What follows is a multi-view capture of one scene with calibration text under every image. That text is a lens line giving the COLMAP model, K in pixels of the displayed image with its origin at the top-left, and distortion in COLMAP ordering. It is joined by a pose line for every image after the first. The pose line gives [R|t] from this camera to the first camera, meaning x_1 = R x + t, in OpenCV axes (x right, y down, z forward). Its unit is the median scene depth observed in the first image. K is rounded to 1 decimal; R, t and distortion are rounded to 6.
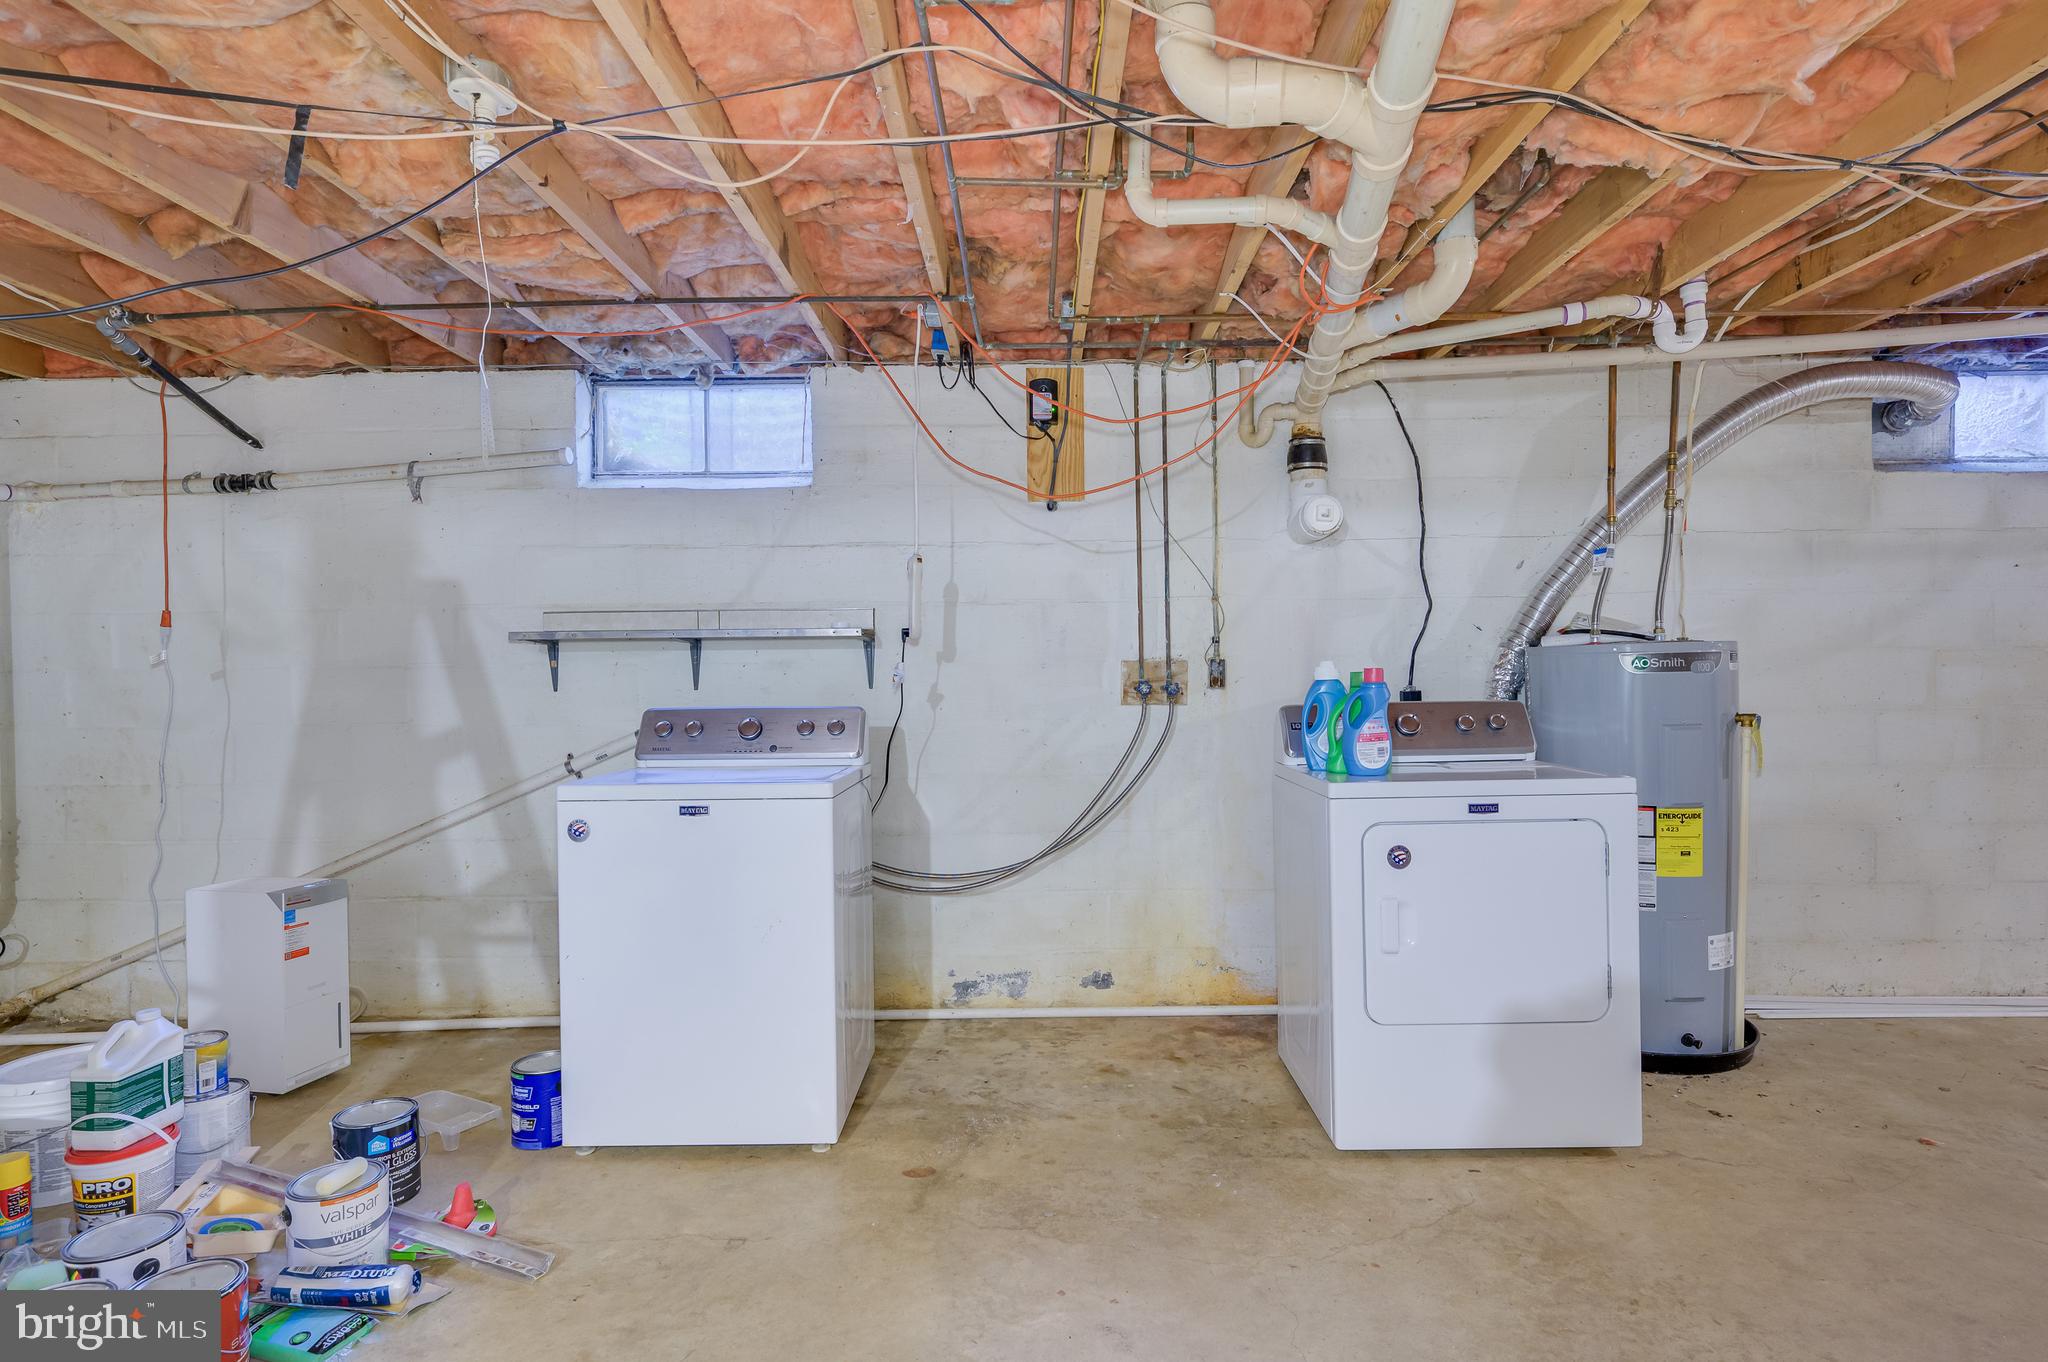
lens RADIAL K [[1040.1, 0, 1027.7], [0, 1040.1, 691.4], [0, 0, 1]] dist [0.003215, 0.001246]
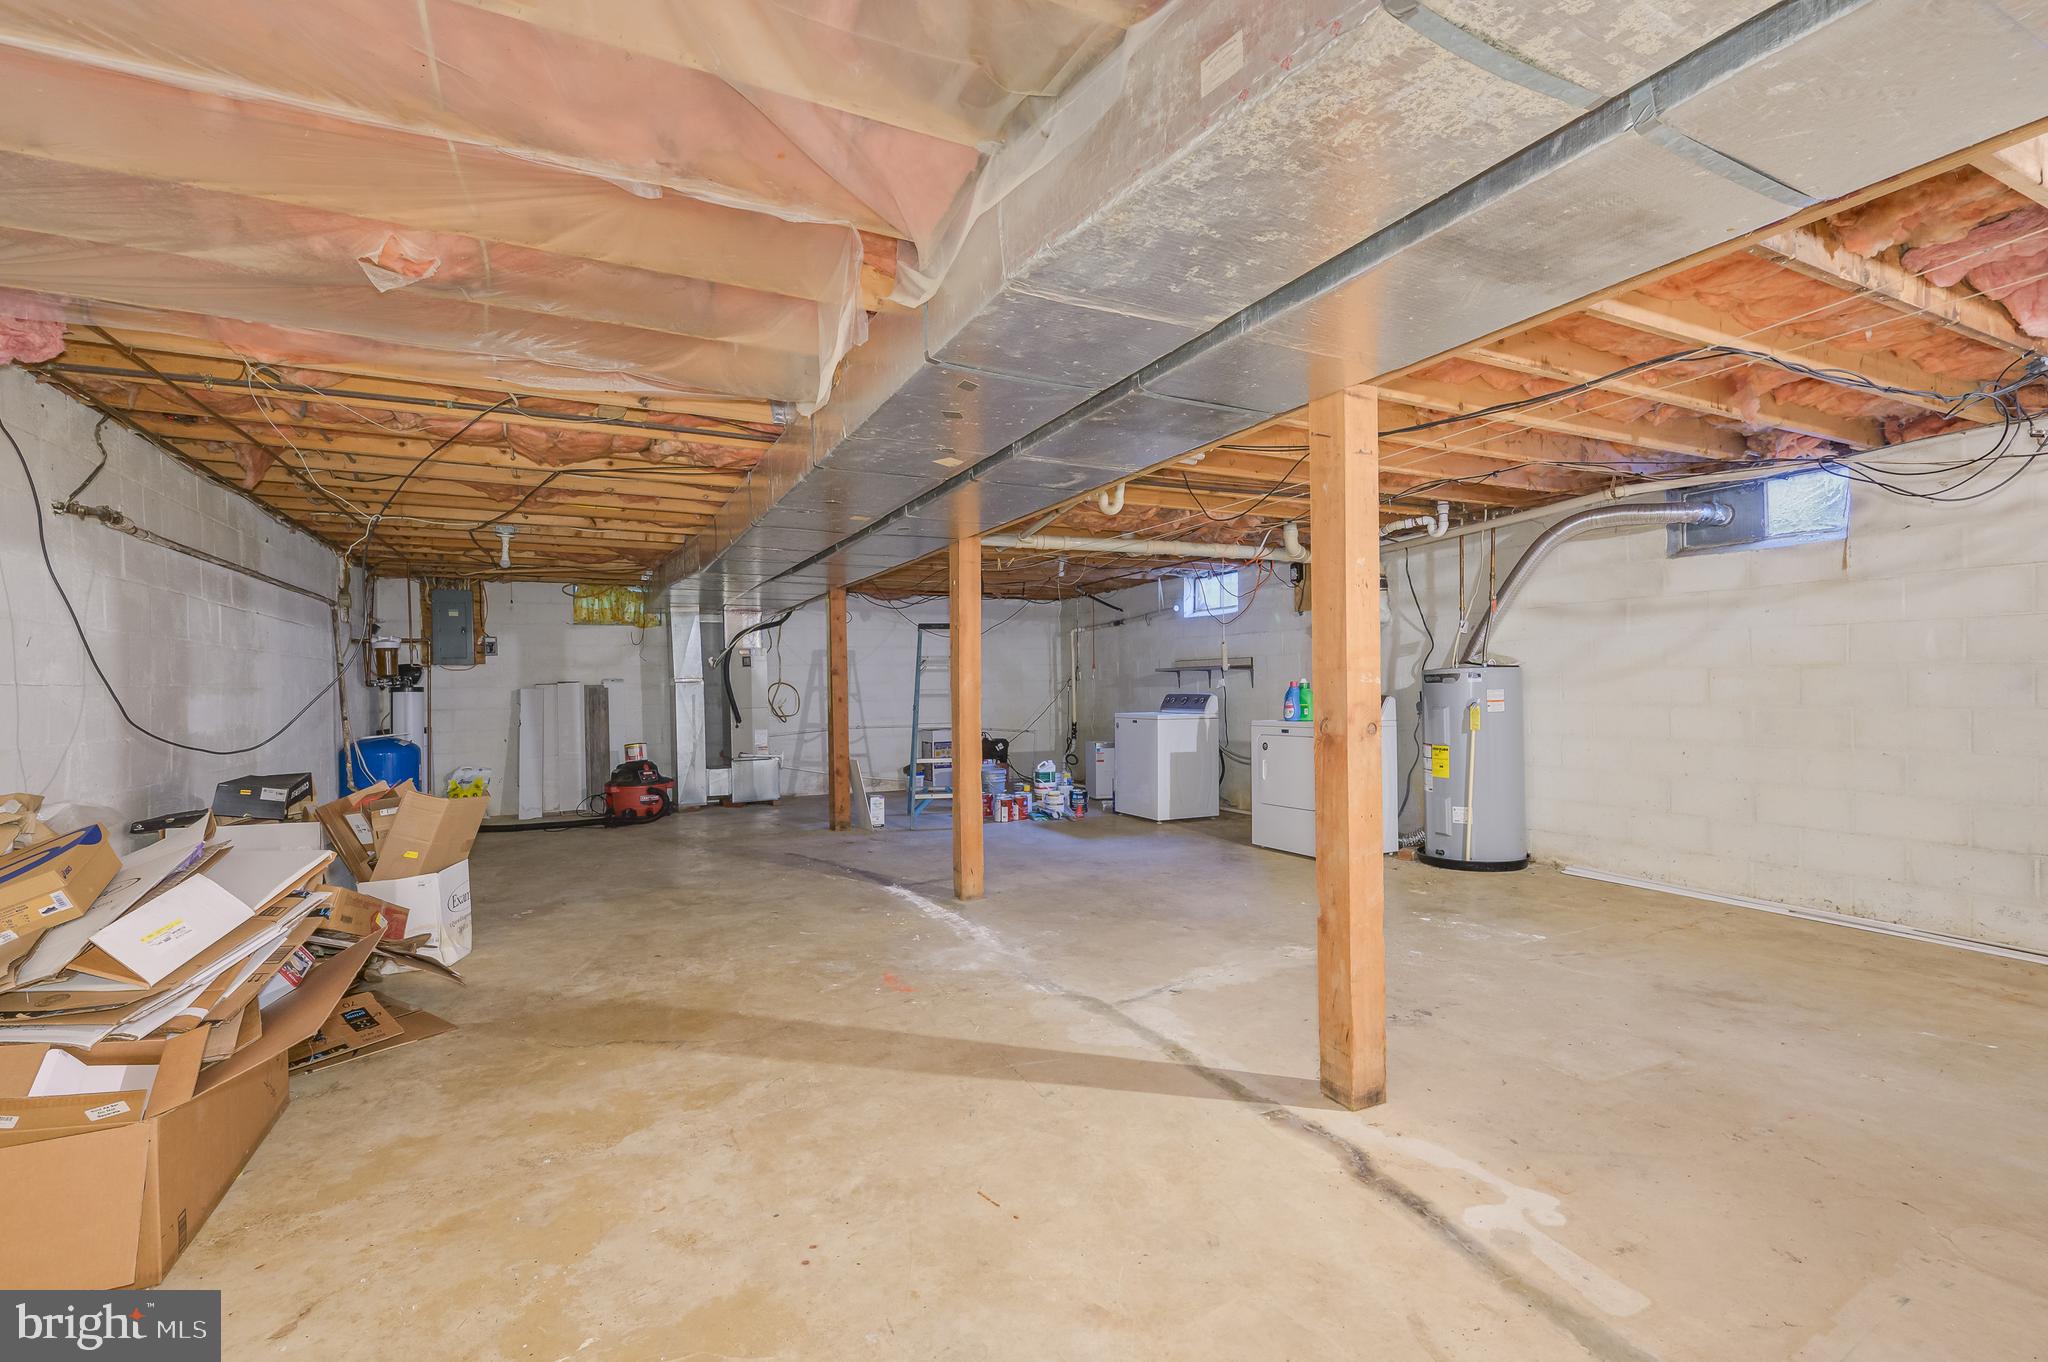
lens RADIAL K [[901.4, 0, 1031.1], [0, 901.4, 693.1], [0, 0, 1]] dist [0.007654, 0.000188]
pose [[0.466804, 0.012284, -0.884275, 1.698555], [-0.011162, 0.999906, 0.007998, -0.002641], [0.884290, 0.006137, 0.466897, -0.569807]]
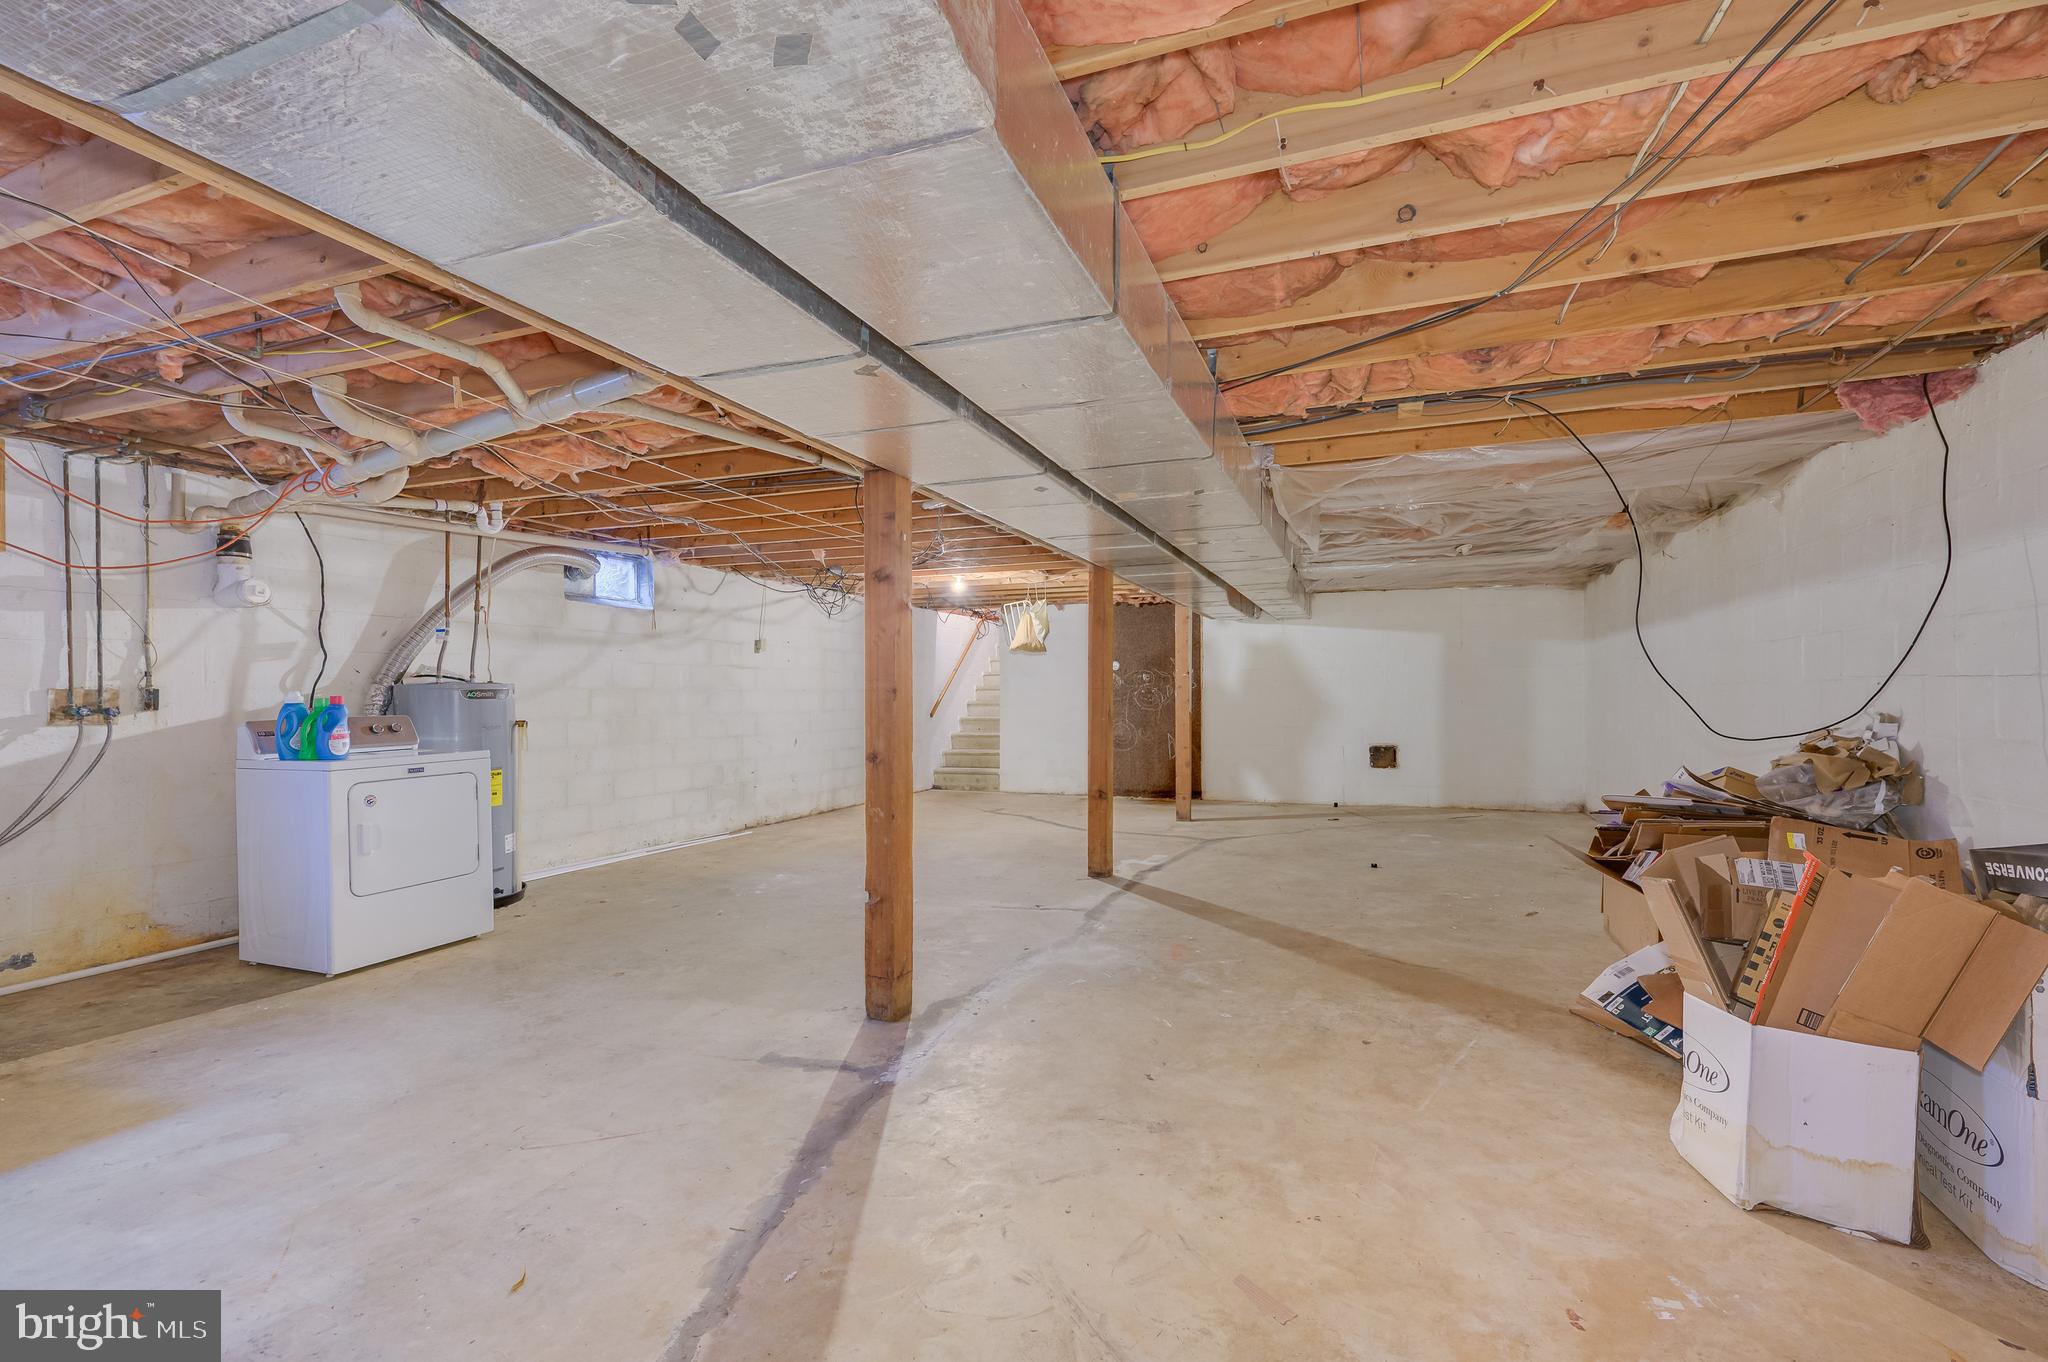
lens RADIAL K [[901.4, 0, 1031.1], [0, 901.4, 693.1], [0, 0, 1]] dist [0.007654, 0.000188]
pose [[0.345297, 0.009630, 0.938444, -0.530731], [0.020731, 0.999625, -0.017885, 0.018546], [-0.938264, 0.025630, 0.344968, -0.454411]]
